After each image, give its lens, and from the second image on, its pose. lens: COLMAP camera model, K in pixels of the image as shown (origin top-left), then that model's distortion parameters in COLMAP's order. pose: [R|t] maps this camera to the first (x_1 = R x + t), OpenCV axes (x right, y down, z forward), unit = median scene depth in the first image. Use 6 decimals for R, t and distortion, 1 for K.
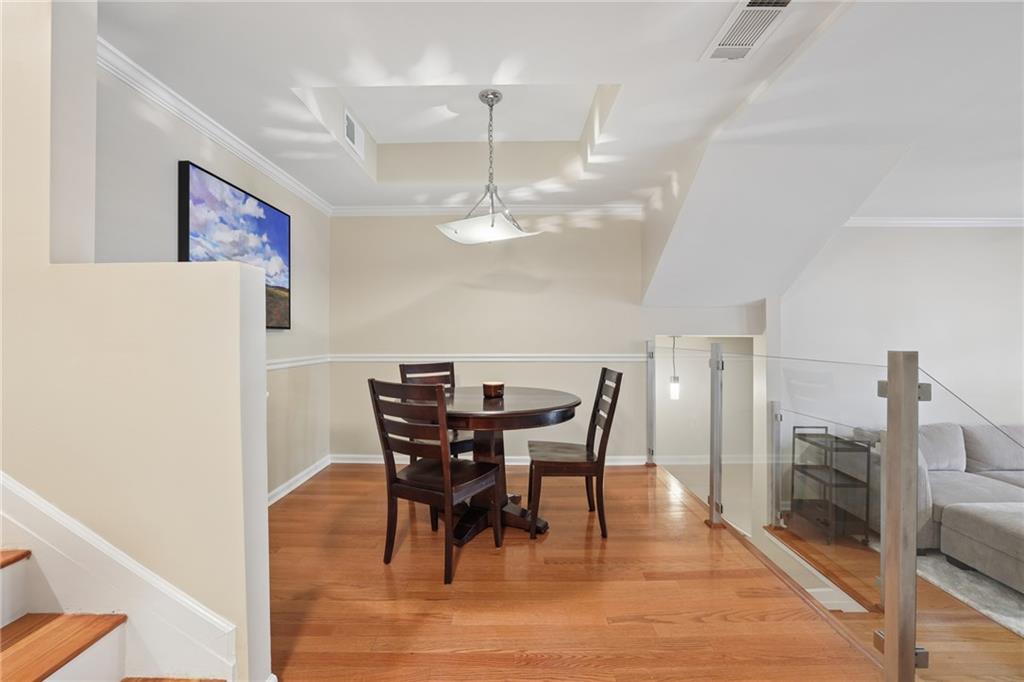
lens RADIAL K [[437.4, 0, 511.9], [0, 437.4, 336.5], [0, 0, 1]] dist [-0.043779, 0.017166]
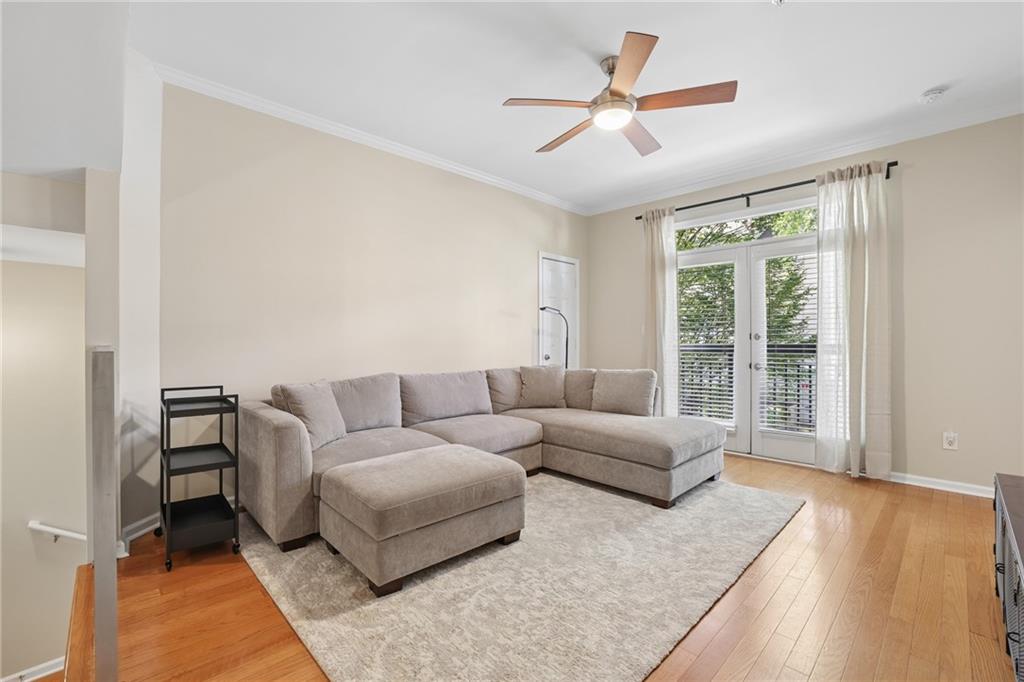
lens RADIAL K [[445.0, 0, 499.5], [0, 445.0, 342.5], [0, 0, 1]] dist [-0.035041, 0.000740]
pose [[0.725845, -0.003848, 0.687848, 0.791057], [-0.002259, 0.999966, 0.007977, 0.185753], [-0.687855, -0.007344, 0.725811, 0.270613]]
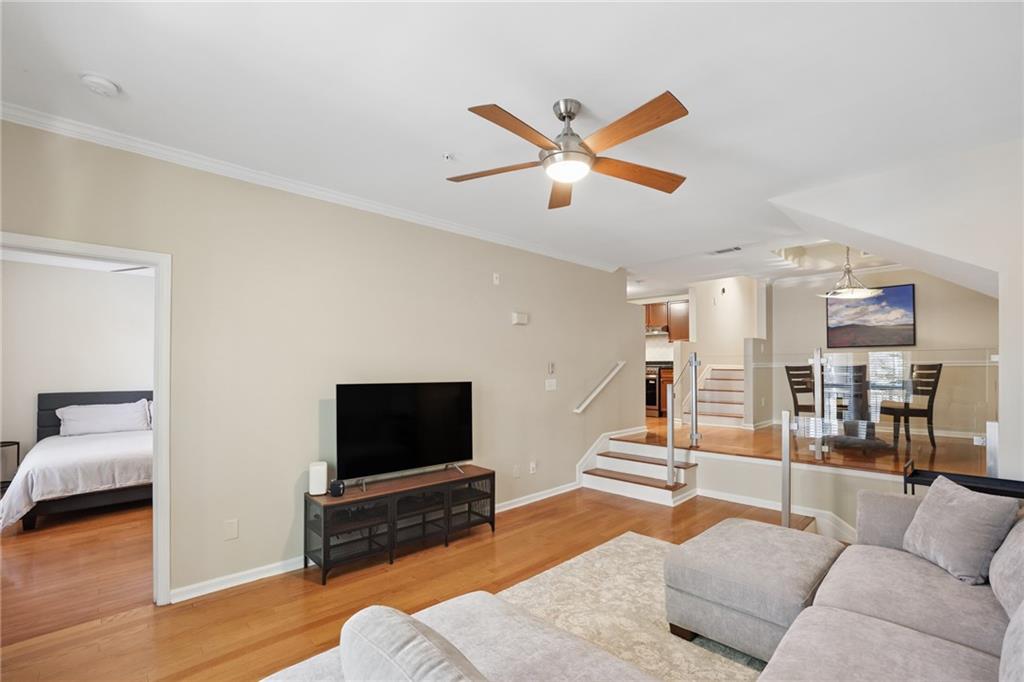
lens RADIAL K [[463.0, 0, 519.8], [0, 463.0, 361.1], [0, 0, 1]] dist [-0.000607, 0.000395]
pose [[-0.719704, -0.008808, -0.694225, 2.278127], [0.005278, 0.999821, -0.018157, 0.083375], [0.694261, -0.016732, -0.719529, 1.388832]]
